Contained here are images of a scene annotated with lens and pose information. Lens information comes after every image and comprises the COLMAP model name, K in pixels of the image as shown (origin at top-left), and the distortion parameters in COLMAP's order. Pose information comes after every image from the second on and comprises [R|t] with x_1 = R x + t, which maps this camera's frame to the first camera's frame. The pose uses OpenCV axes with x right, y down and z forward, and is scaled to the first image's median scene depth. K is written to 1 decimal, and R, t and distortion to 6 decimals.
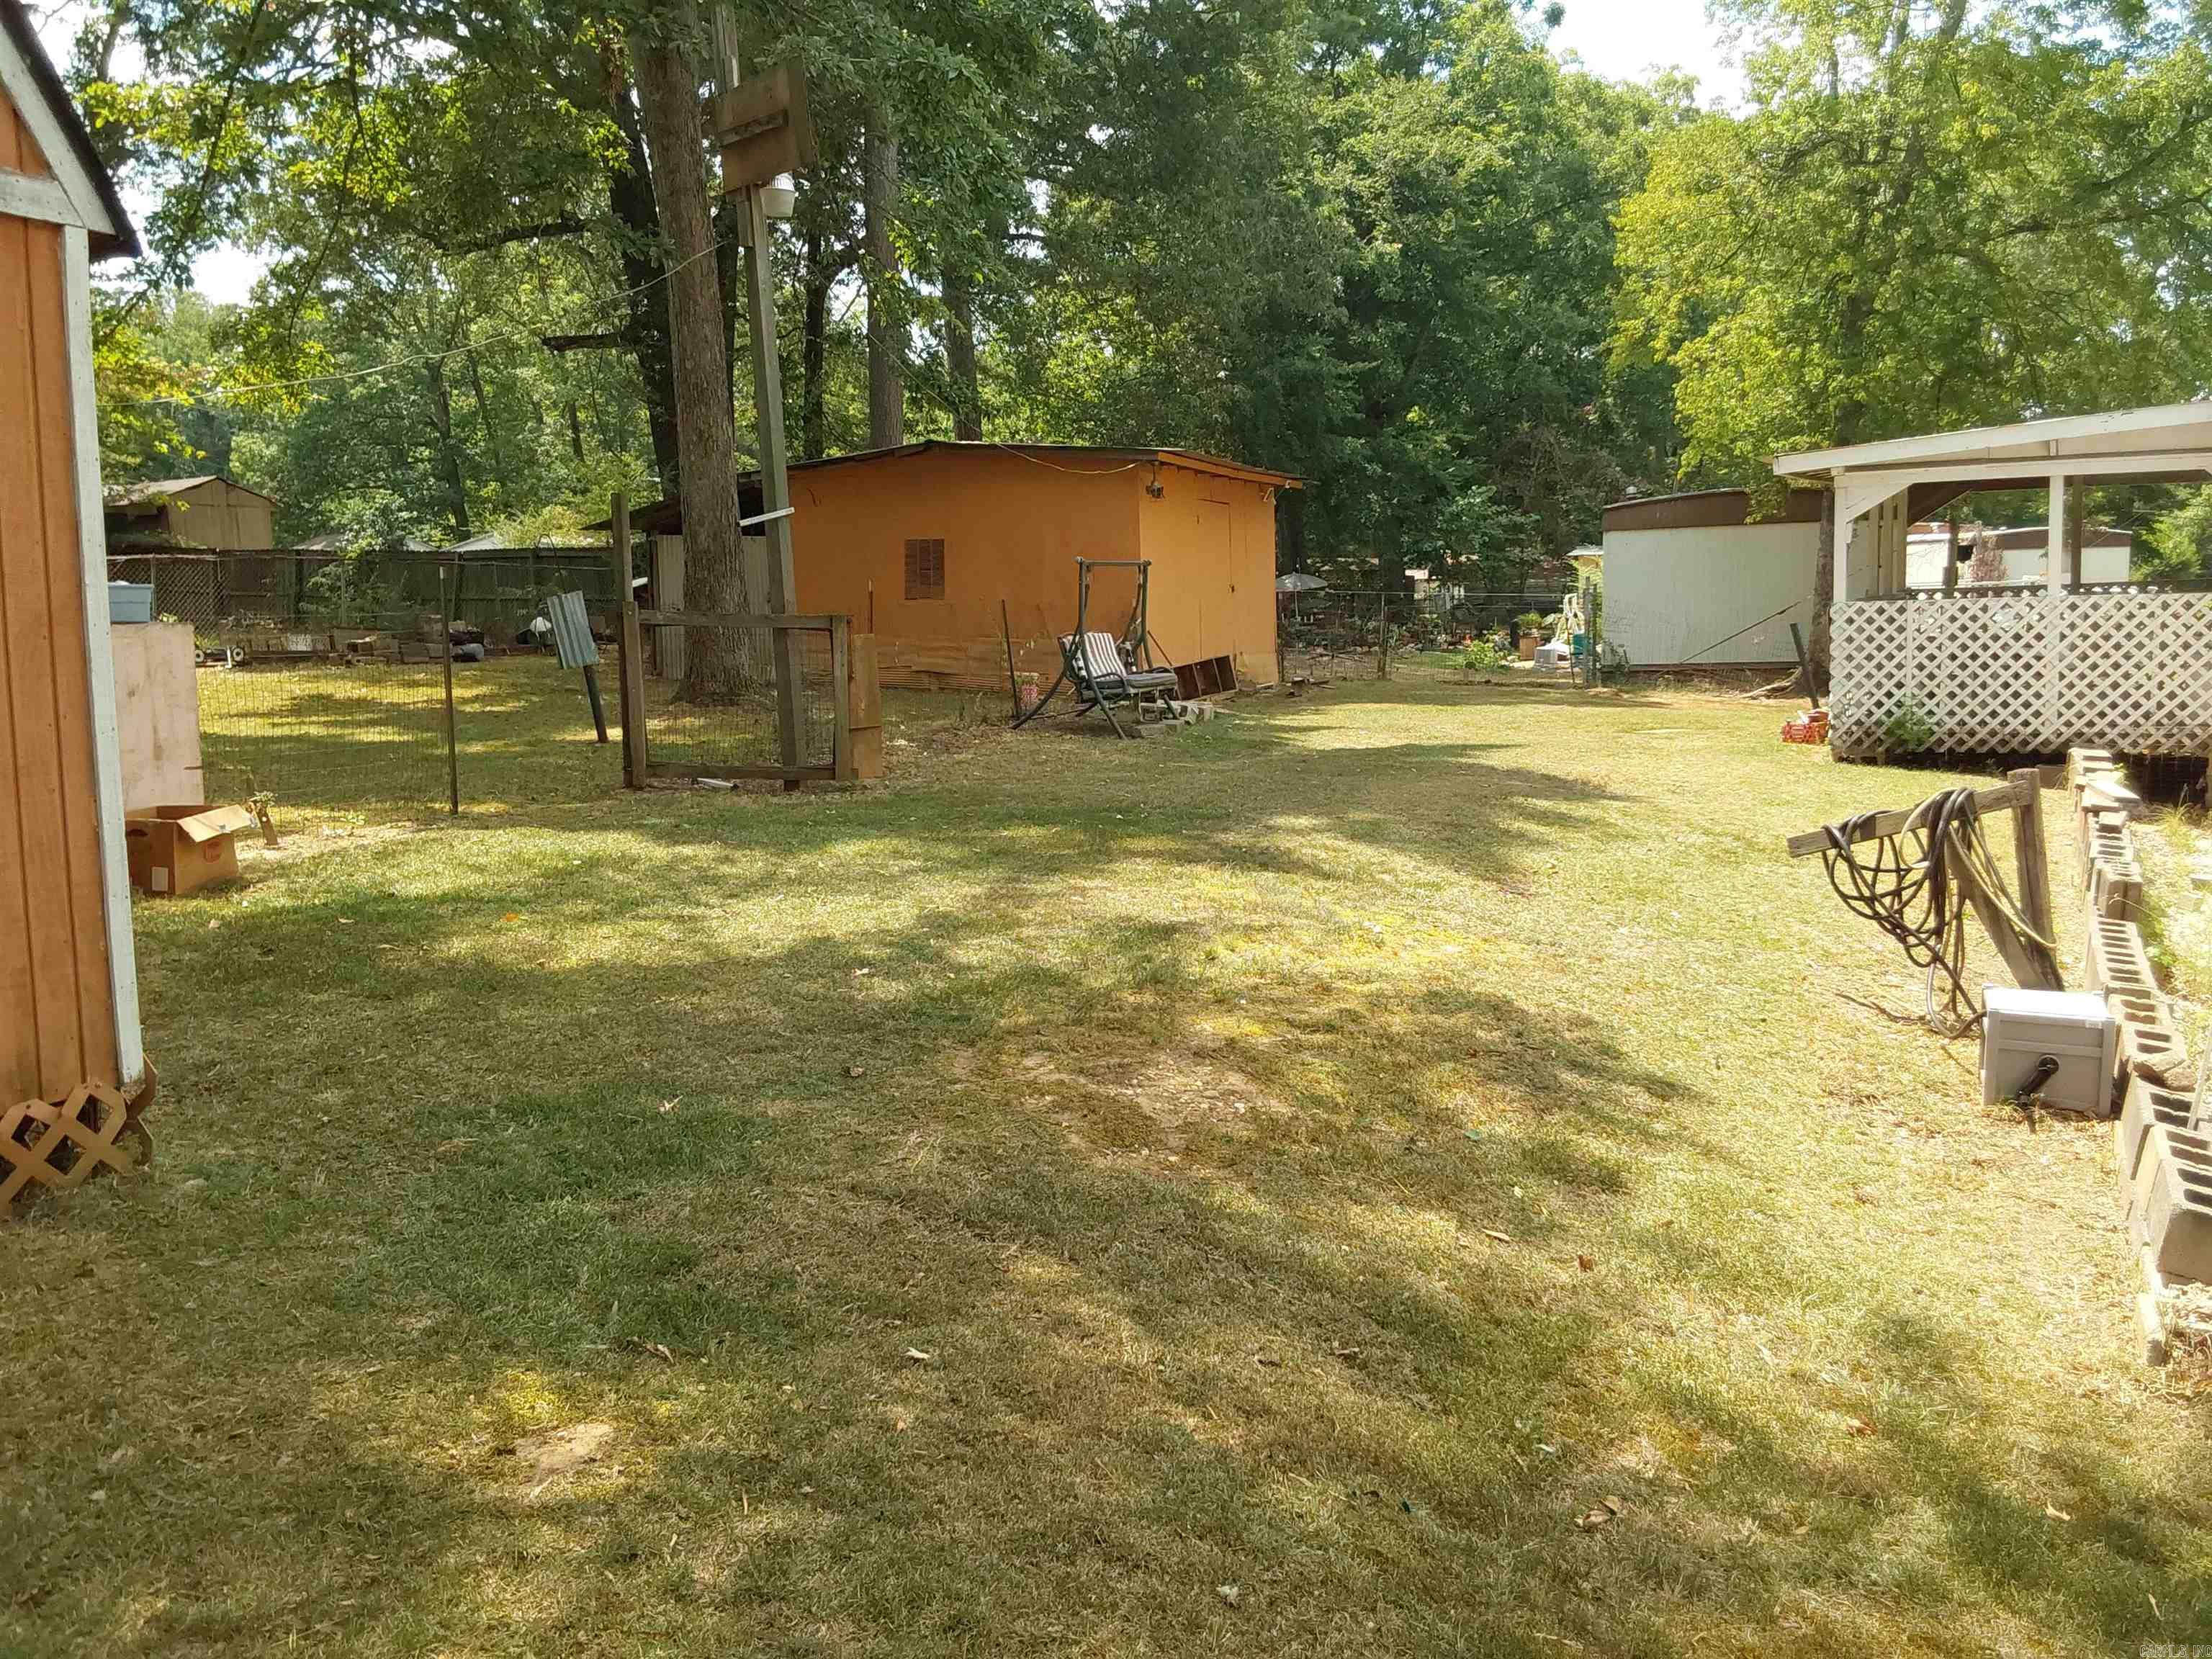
lens RADIAL K [[1733.7, 0, 1155.5], [0, 1733.7, 815.6], [0, 0, 1]] dist [0.123831, -0.208634]
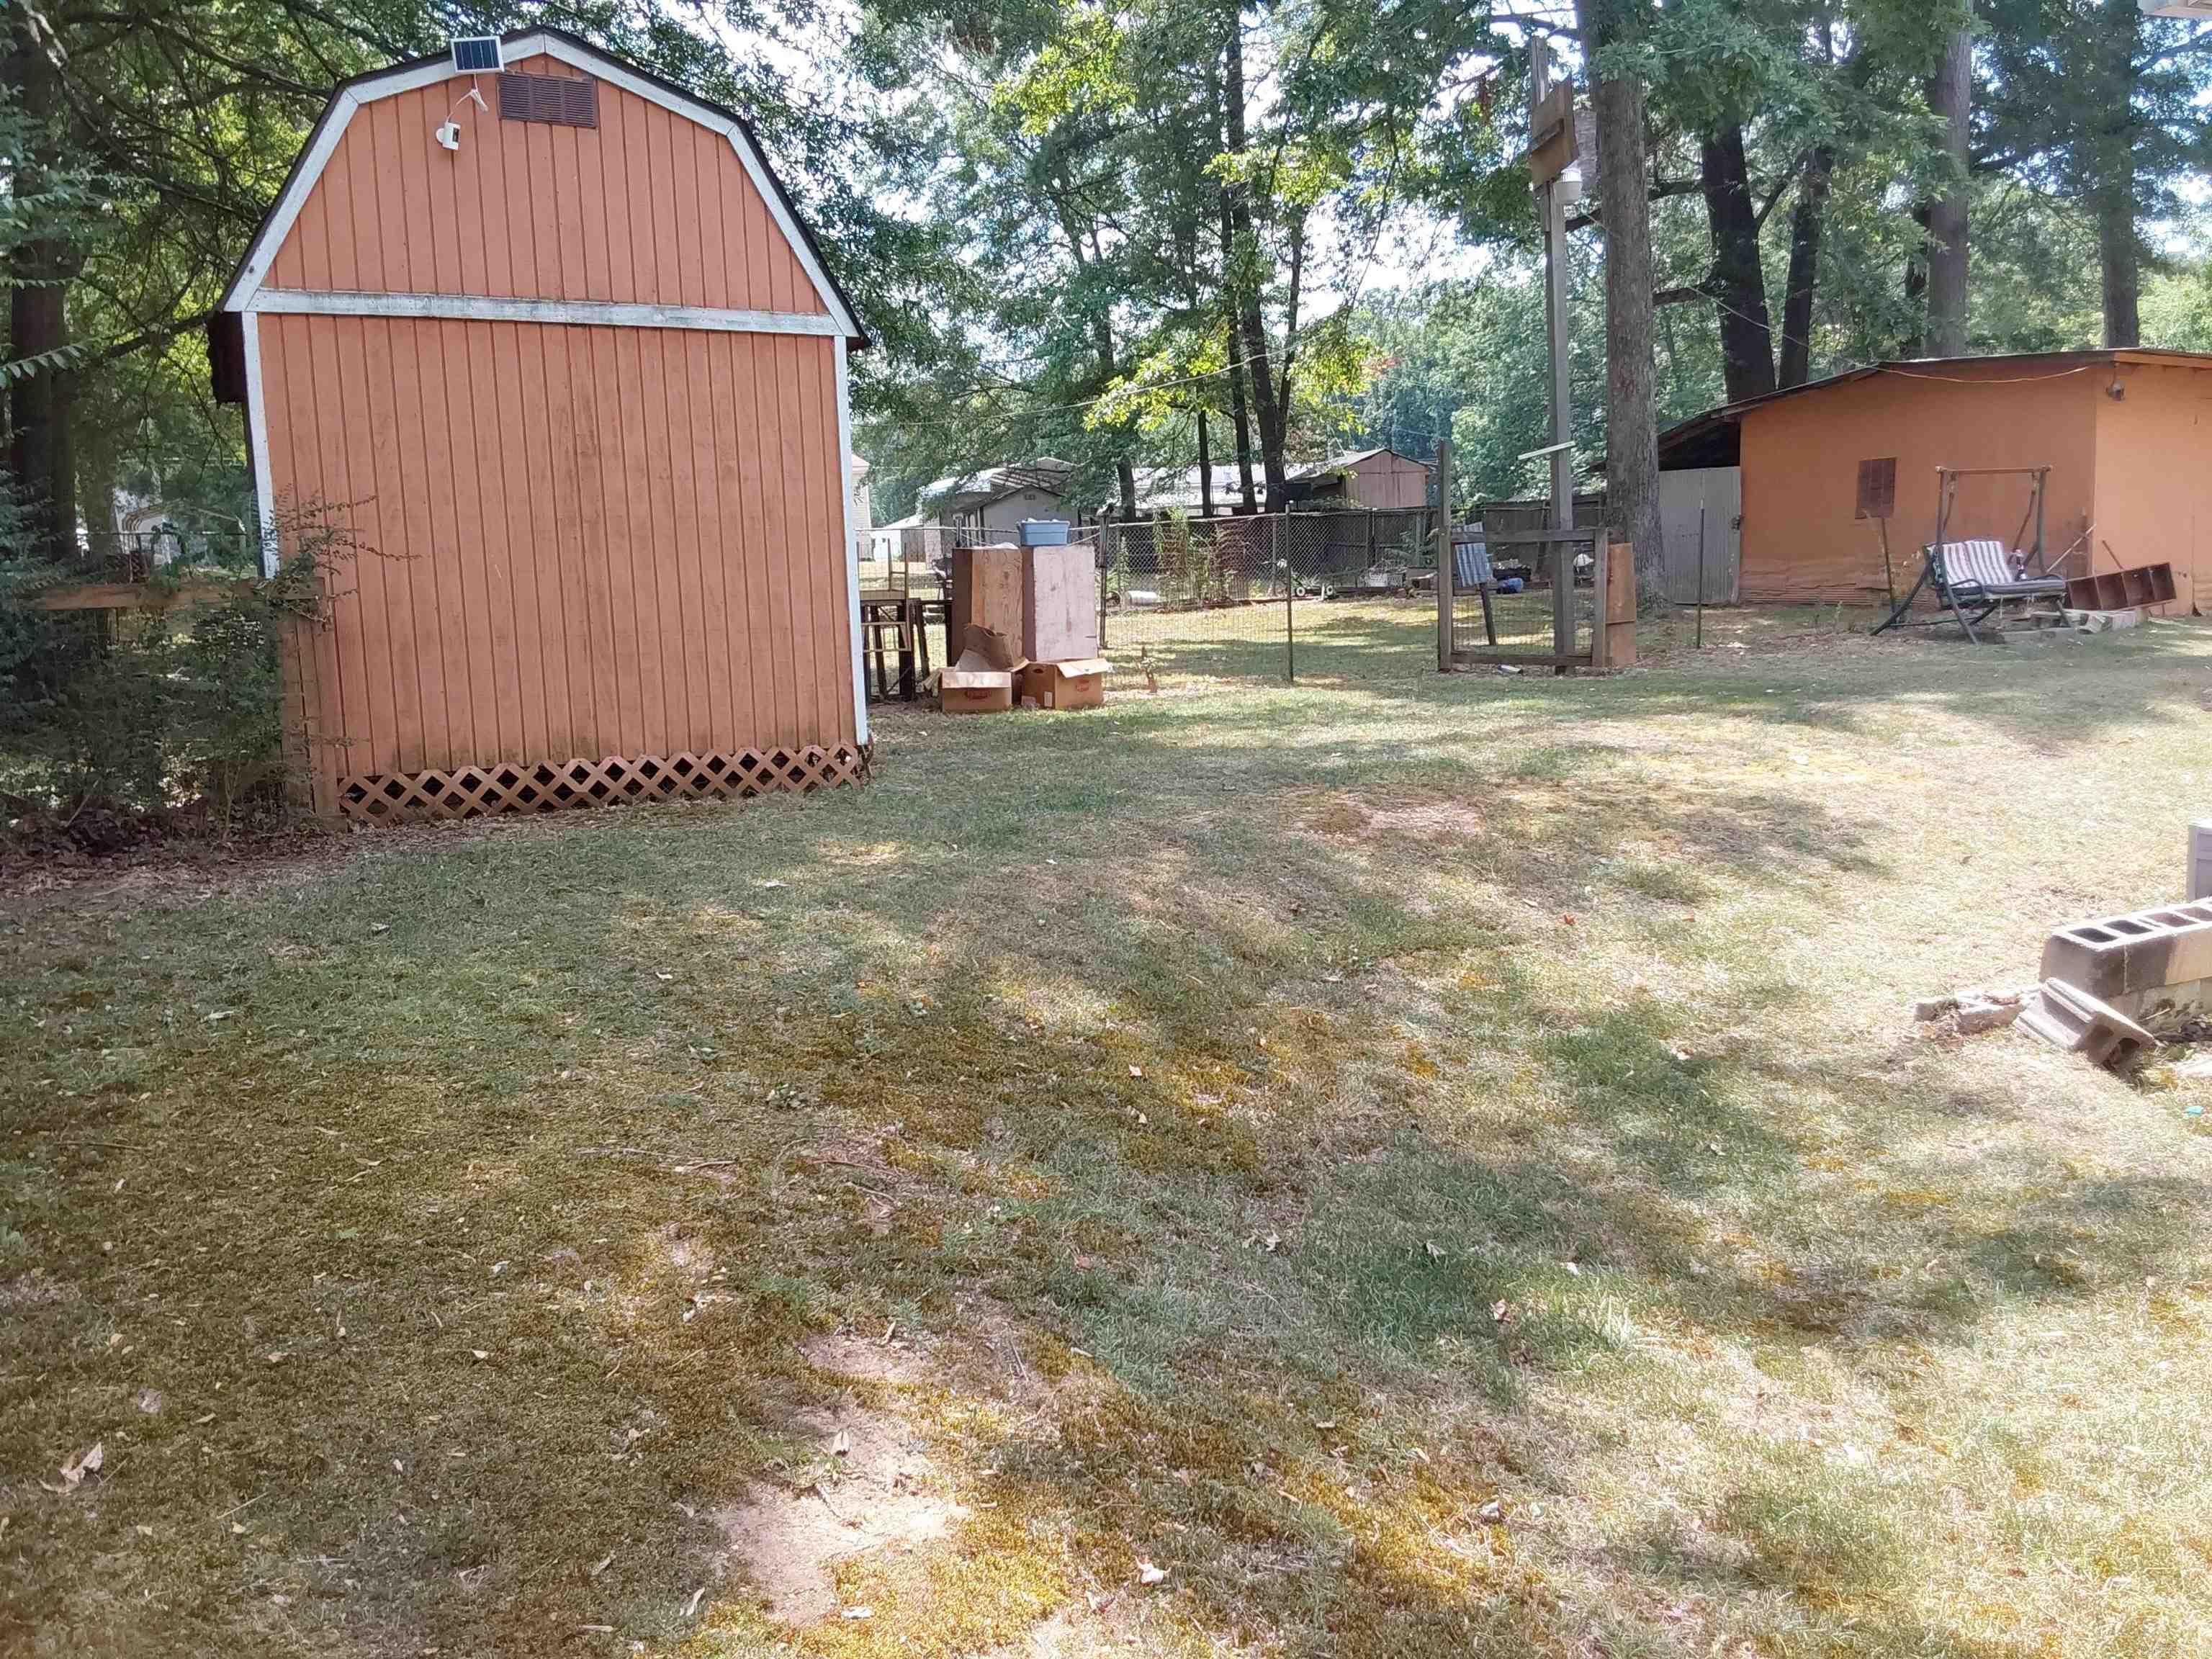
lens RADIAL K [[1733.7, 0, 1155.5], [0, 1733.7, 815.6], [0, 0, 1]] dist [0.123831, -0.208634]
pose [[0.788186, 0.063917, -0.612109, 0.228726], [-0.046039, 0.997929, 0.044922, 0.029493], [0.613713, -0.007225, 0.789496, -0.100729]]
